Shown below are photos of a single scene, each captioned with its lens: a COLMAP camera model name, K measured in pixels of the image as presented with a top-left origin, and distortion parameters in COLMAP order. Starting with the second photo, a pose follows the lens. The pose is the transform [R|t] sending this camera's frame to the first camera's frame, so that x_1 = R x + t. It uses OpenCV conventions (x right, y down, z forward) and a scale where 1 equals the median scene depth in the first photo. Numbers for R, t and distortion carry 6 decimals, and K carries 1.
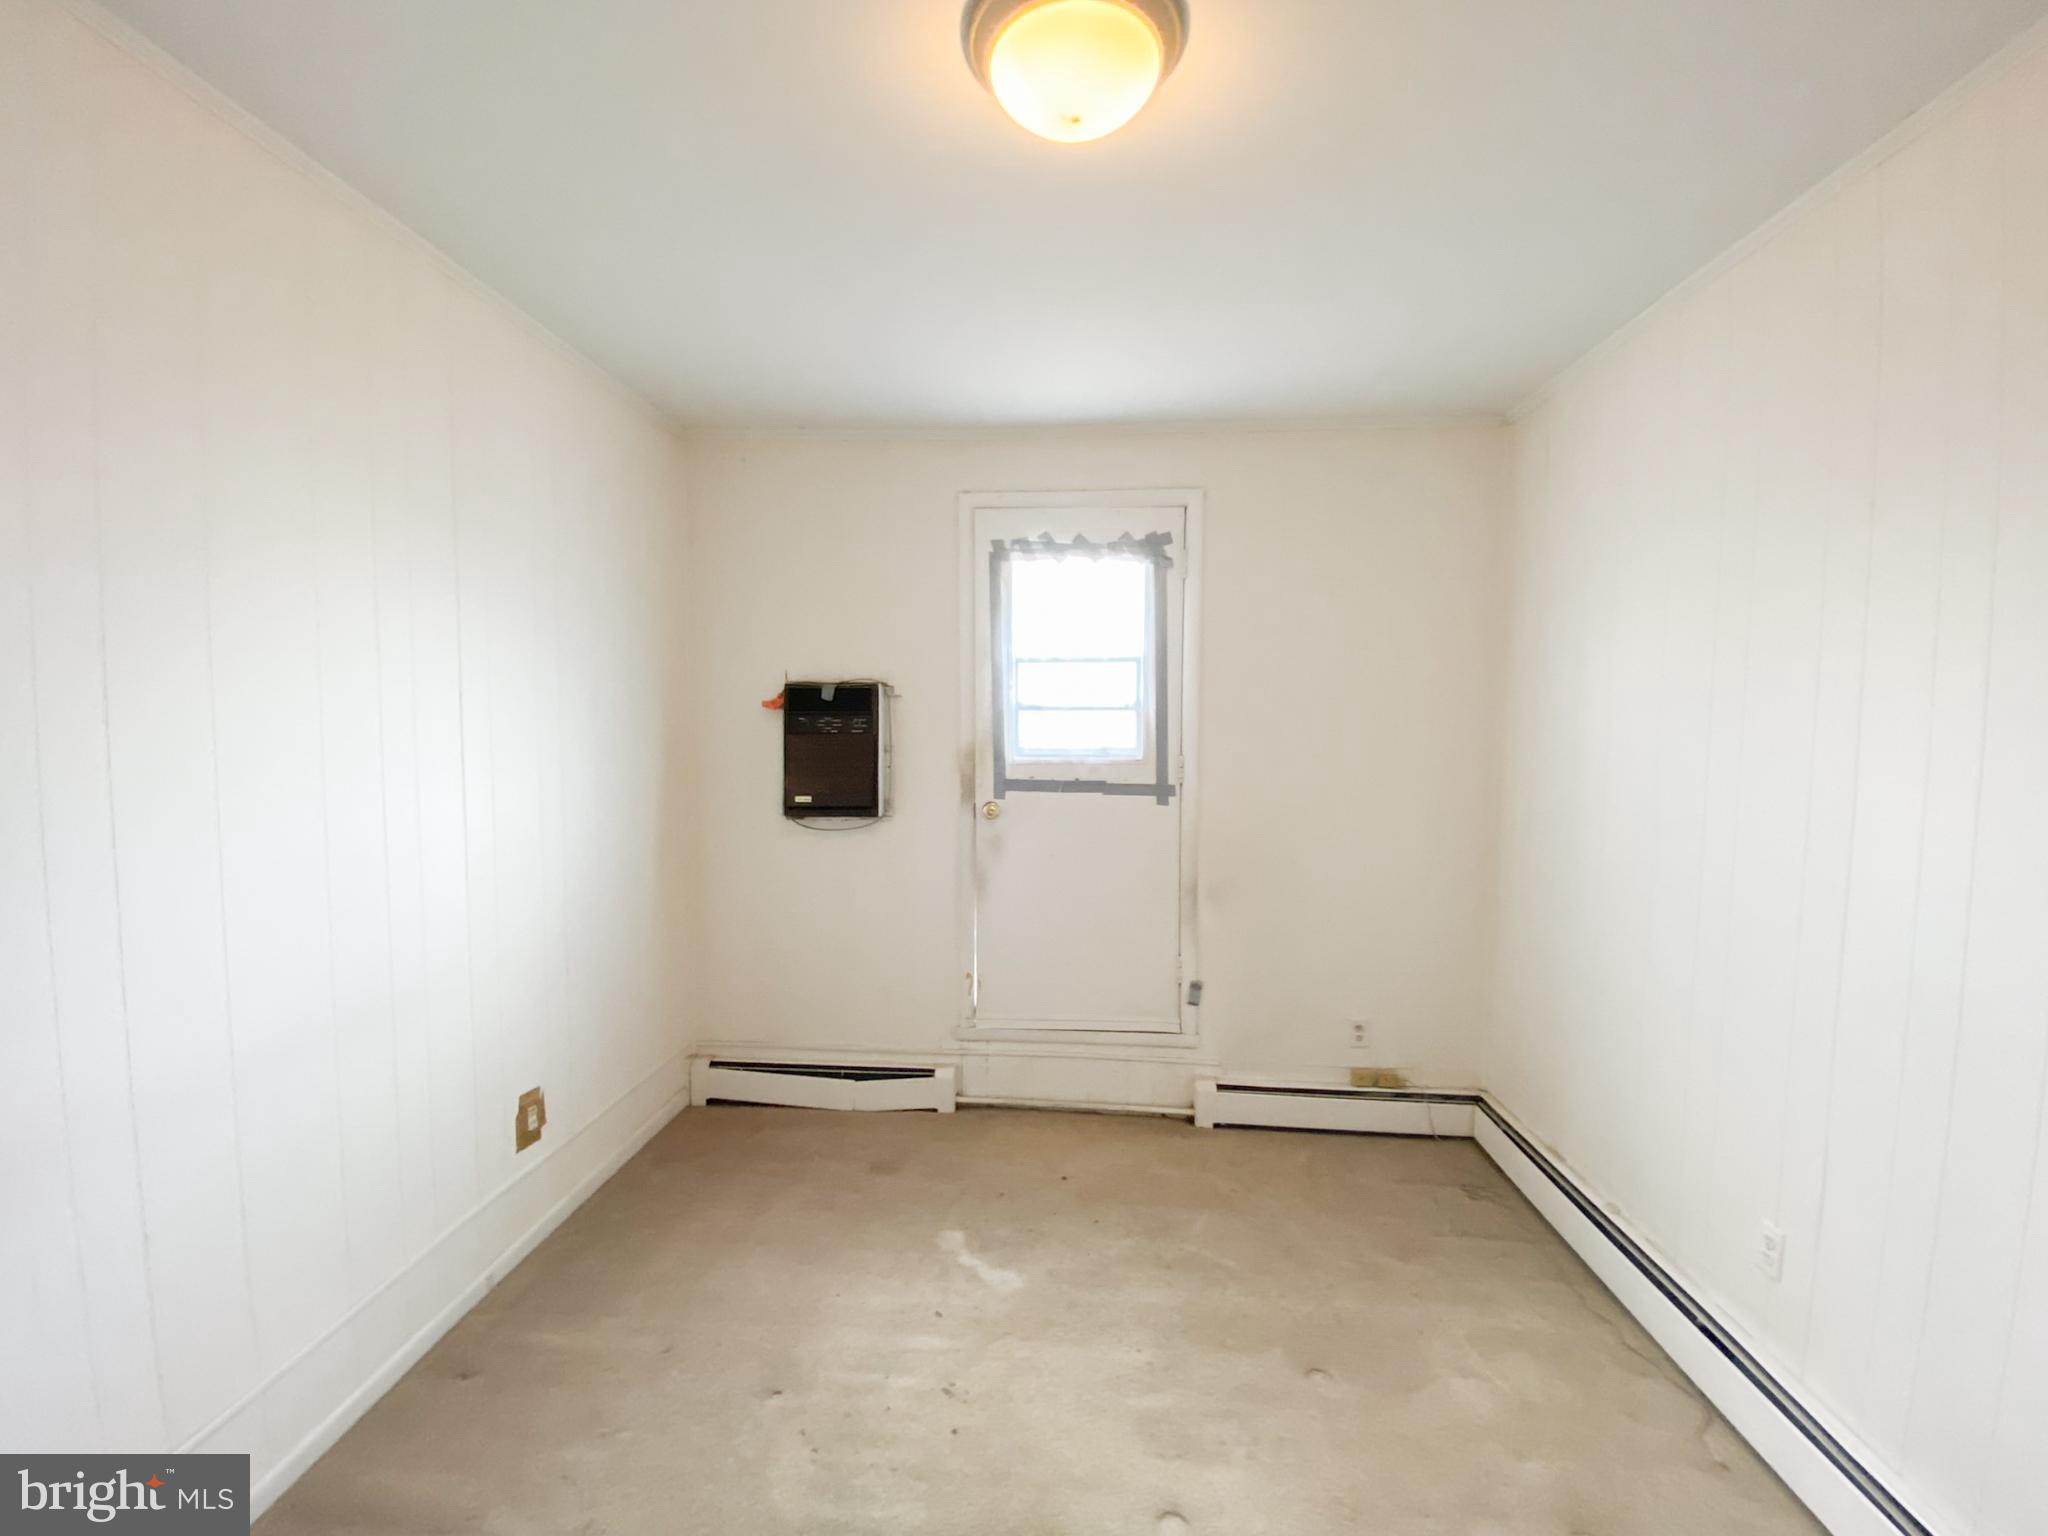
lens RADIAL K [[843.9, 0, 1024.0], [0, 843.9, 768.0], [0, 0, 1]] dist [0.063188, -0.040950]
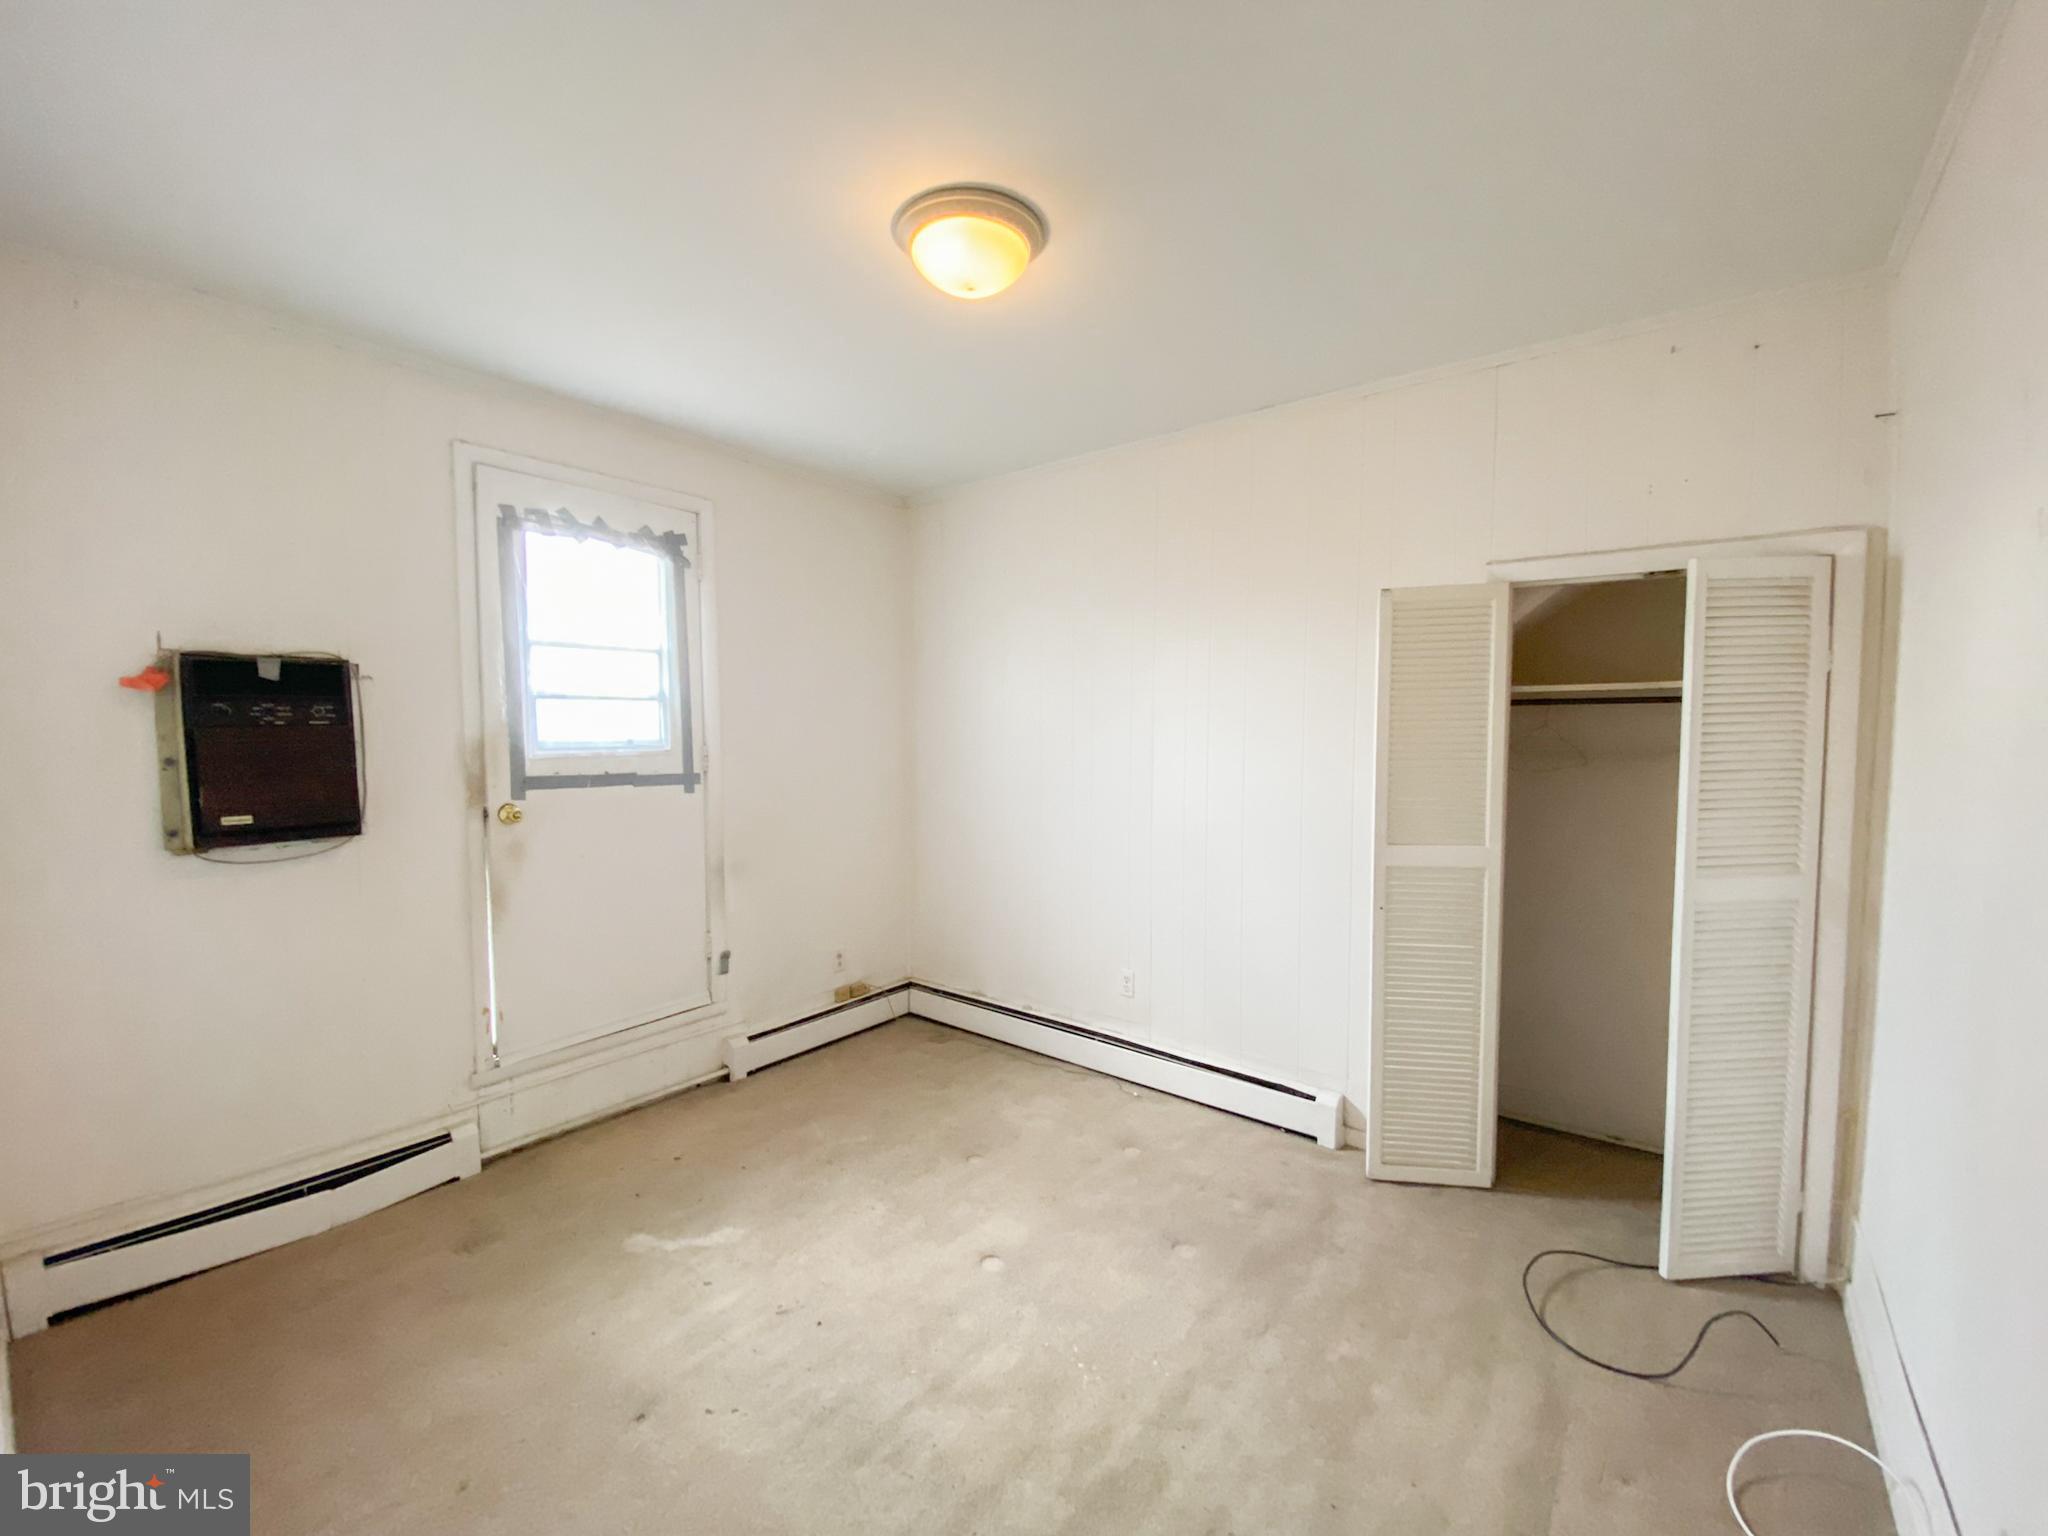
lens RADIAL K [[843.9, 0, 1024.0], [0, 843.9, 768.0], [0, 0, 1]] dist [0.063188, -0.040950]
pose [[0.552235, -0.045781, 0.832431, -0.486539], [0.042761, 0.998732, 0.026560, 0.002486], [-0.832591, 0.020928, 0.553492, 0.066338]]
